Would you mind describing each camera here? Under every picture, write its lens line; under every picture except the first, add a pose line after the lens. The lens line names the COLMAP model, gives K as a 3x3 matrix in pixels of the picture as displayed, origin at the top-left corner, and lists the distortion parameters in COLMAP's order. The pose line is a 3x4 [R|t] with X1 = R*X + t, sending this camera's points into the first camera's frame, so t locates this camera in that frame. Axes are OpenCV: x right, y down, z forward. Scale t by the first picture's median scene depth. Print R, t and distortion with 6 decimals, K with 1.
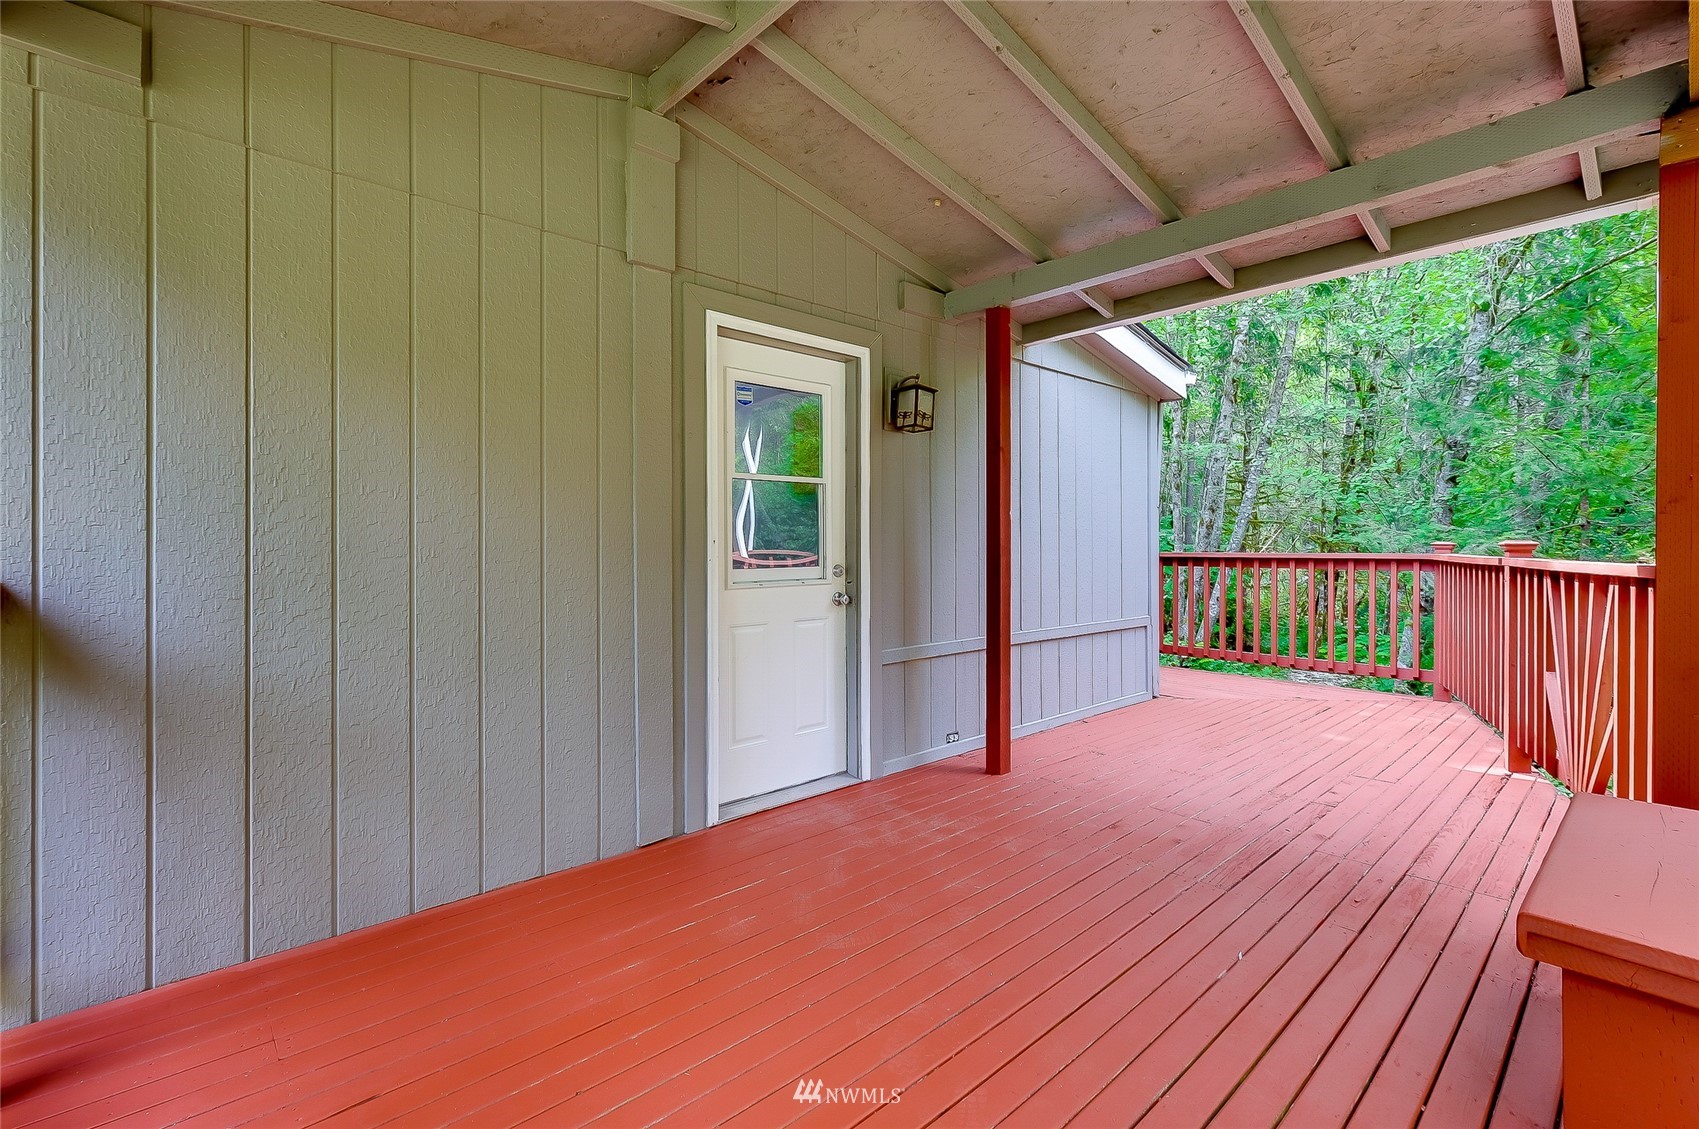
lens RADIAL K [[752.2, 0, 845.0], [0, 752.2, 549.3], [0, 0, 1]] dist [0.000397, 0.000039]
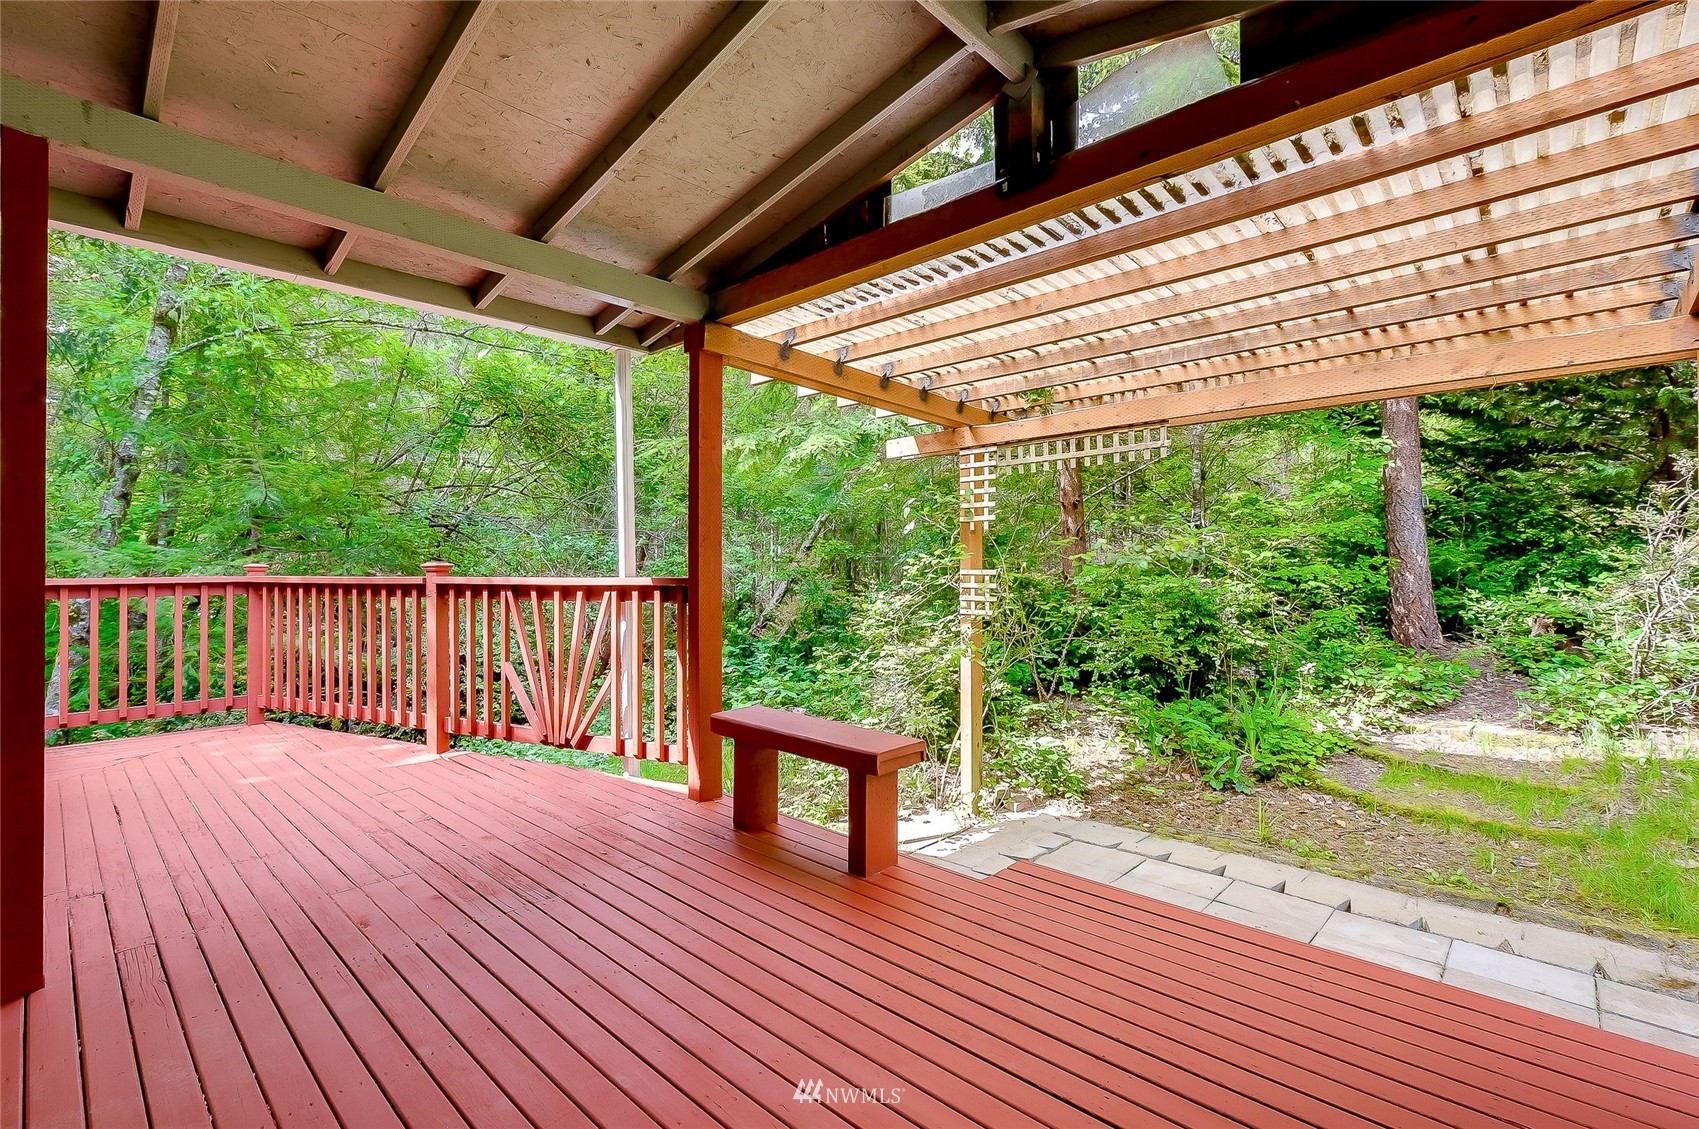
lens RADIAL K [[752.2, 0, 845.0], [0, 752.2, 549.3], [0, 0, 1]] dist [0.000397, 0.000039]
pose [[-0.076334, 0.022449, 0.996830, -0.400919], [0.009091, 0.999721, -0.021818, -0.001712], [-0.997041, 0.007397, -0.076517, 0.466057]]
